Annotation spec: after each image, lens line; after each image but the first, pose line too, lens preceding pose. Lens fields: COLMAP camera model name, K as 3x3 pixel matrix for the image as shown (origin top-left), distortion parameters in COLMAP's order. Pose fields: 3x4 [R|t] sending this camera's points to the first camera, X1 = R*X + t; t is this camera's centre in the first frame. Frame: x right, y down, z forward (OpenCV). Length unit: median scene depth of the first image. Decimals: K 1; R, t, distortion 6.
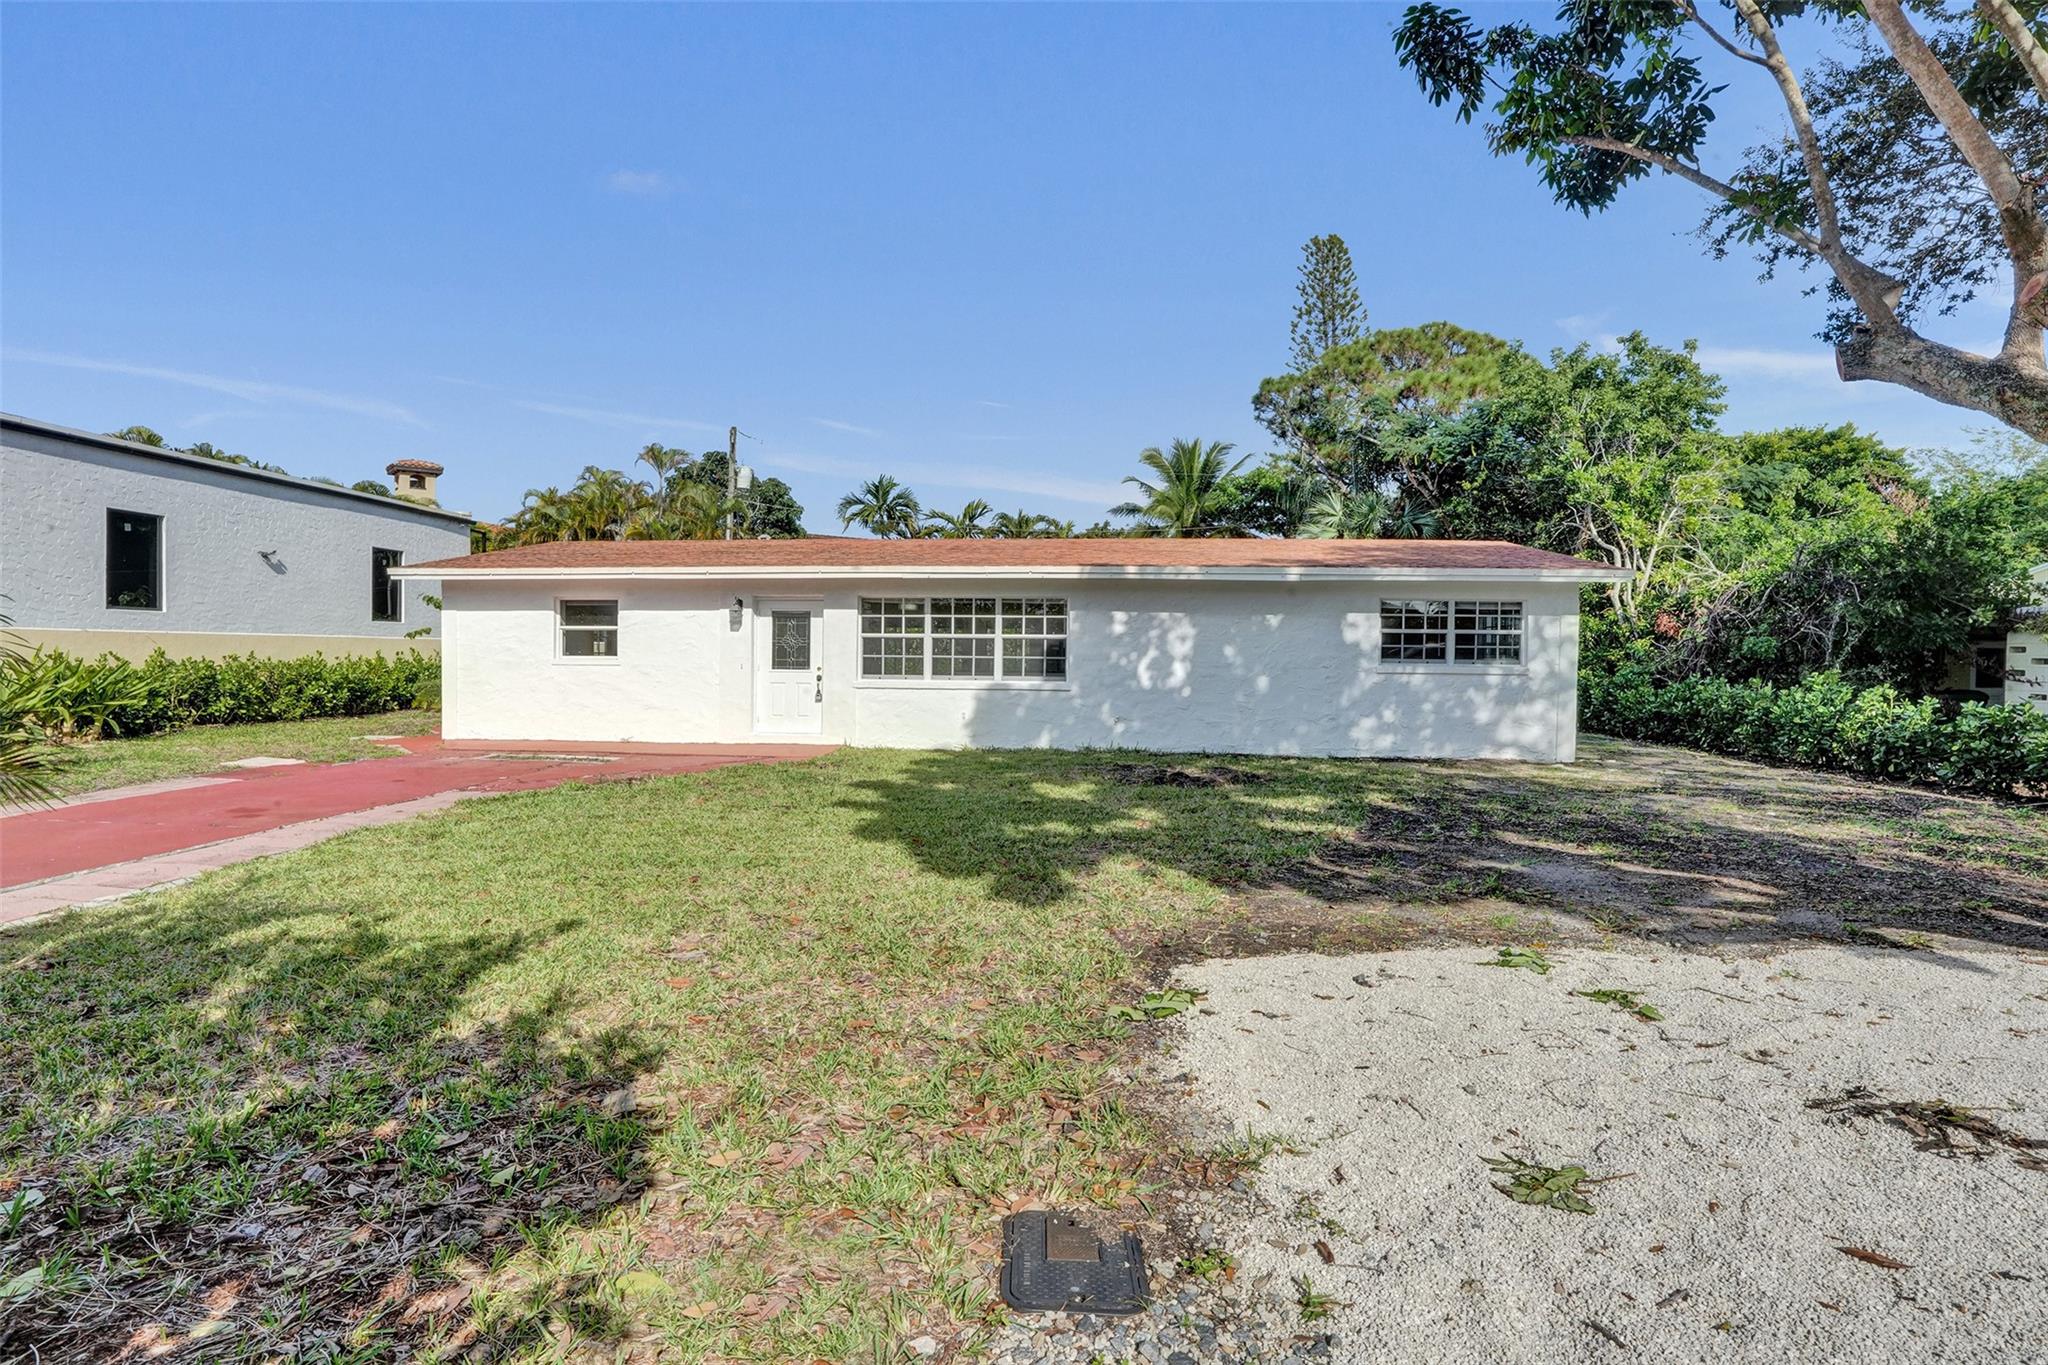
lens RADIAL K [[1061.0, 0, 1026.1], [0, 1061.0, 681.8], [0, 0, 1]] dist [-0.074817, 0.029656]
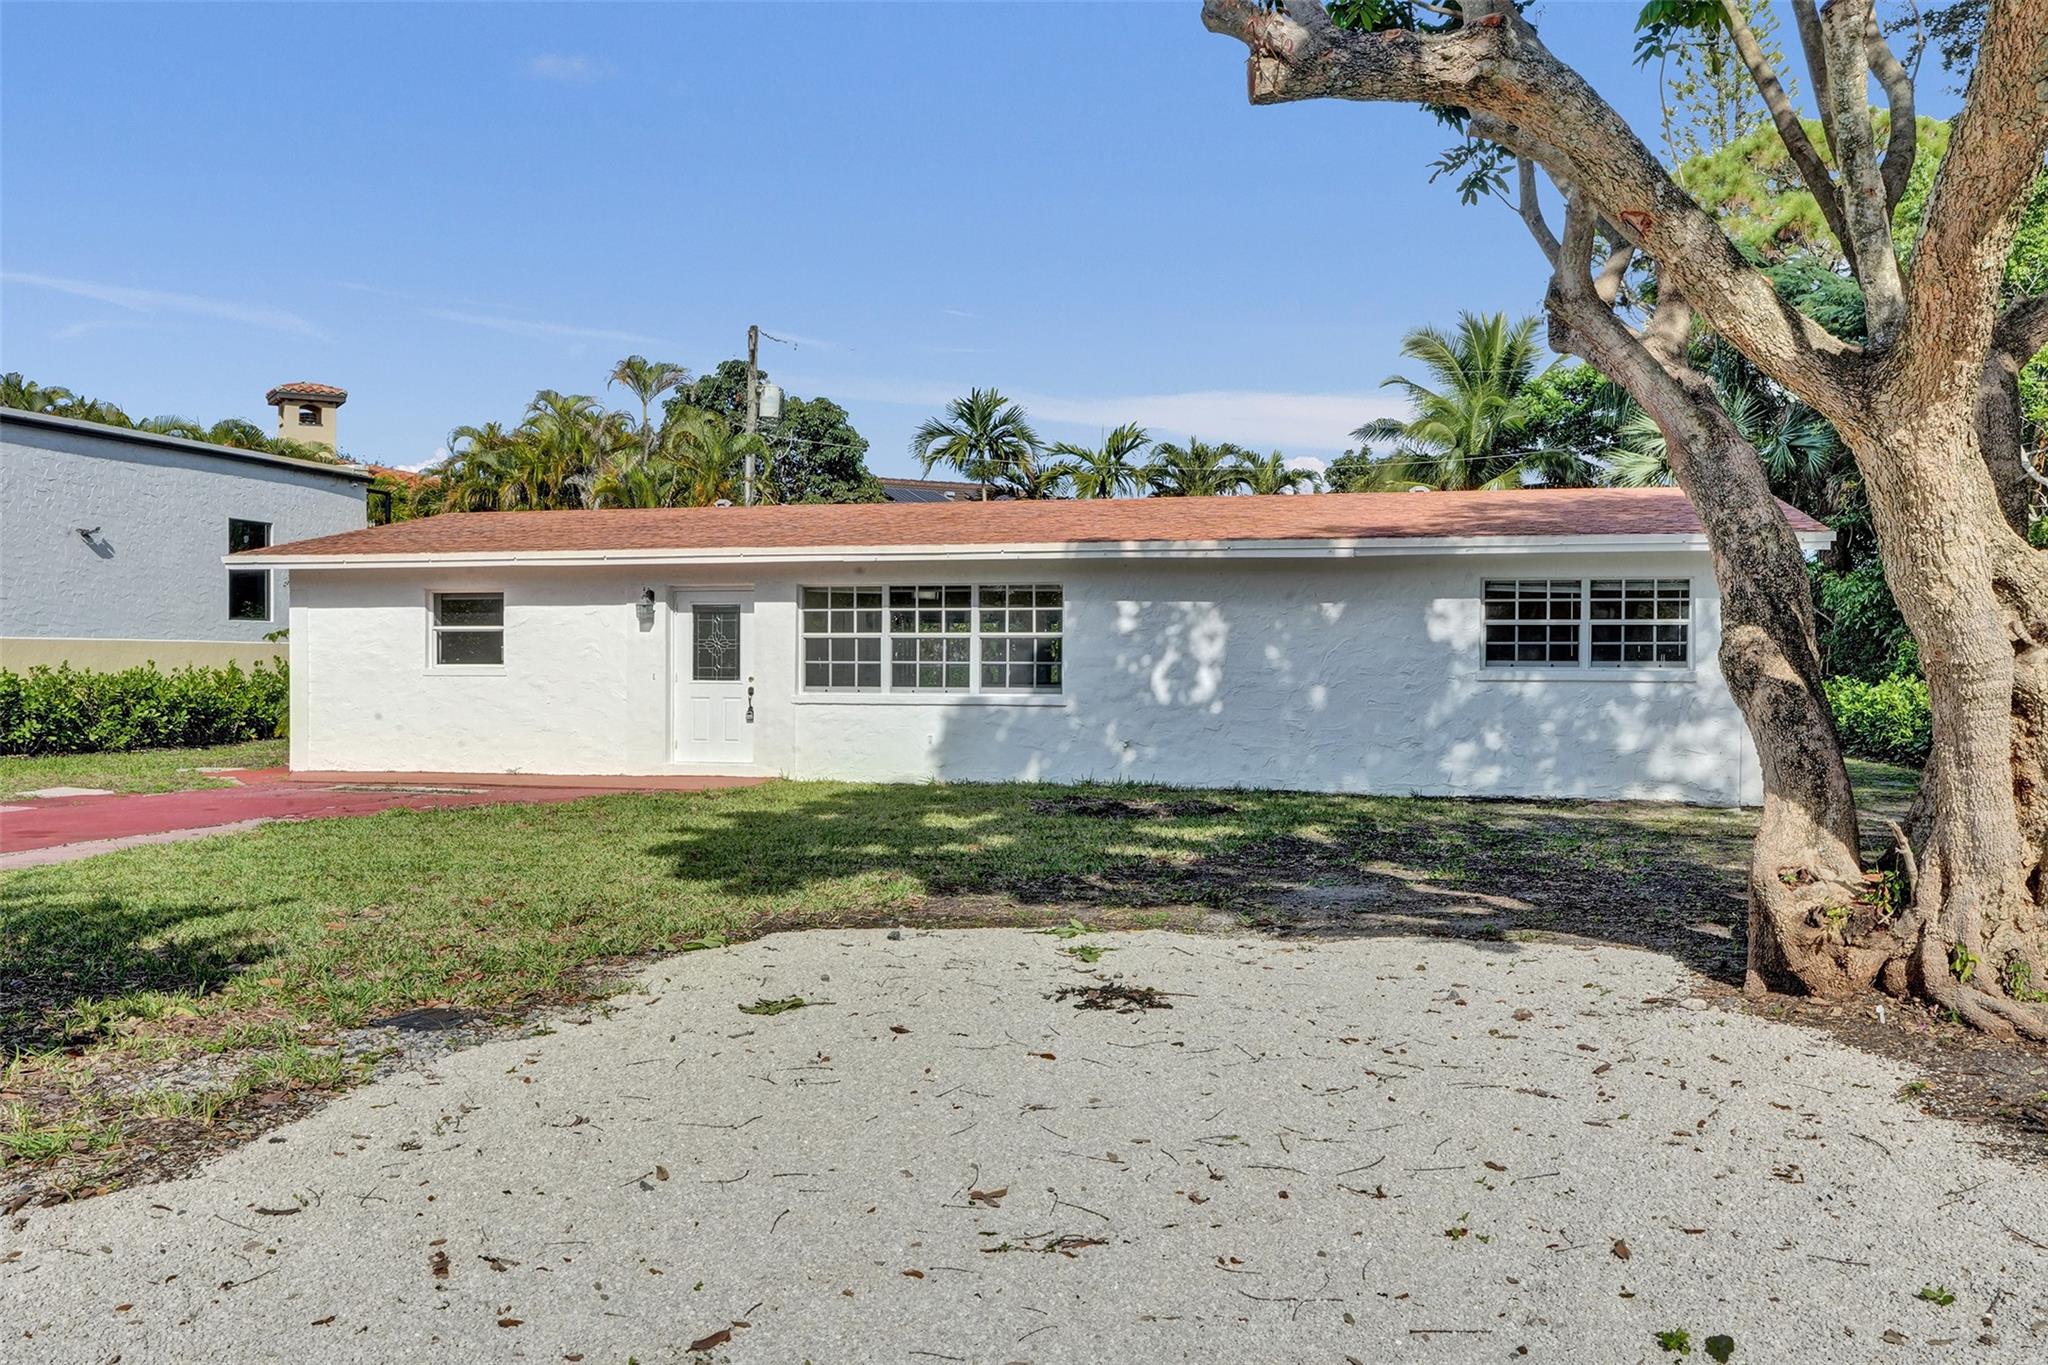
lens RADIAL K [[1782.2, 0, 1024.0], [0, 1782.2, 682.5], [0, 0, 1]] dist [0.010895, 0.012634]
pose [[0.986000, -0.004226, -0.166690, 0.217934], [0.001547, 0.999868, -0.016201, 0.011328], [0.166737, 0.015716, 0.985876, -0.248492]]
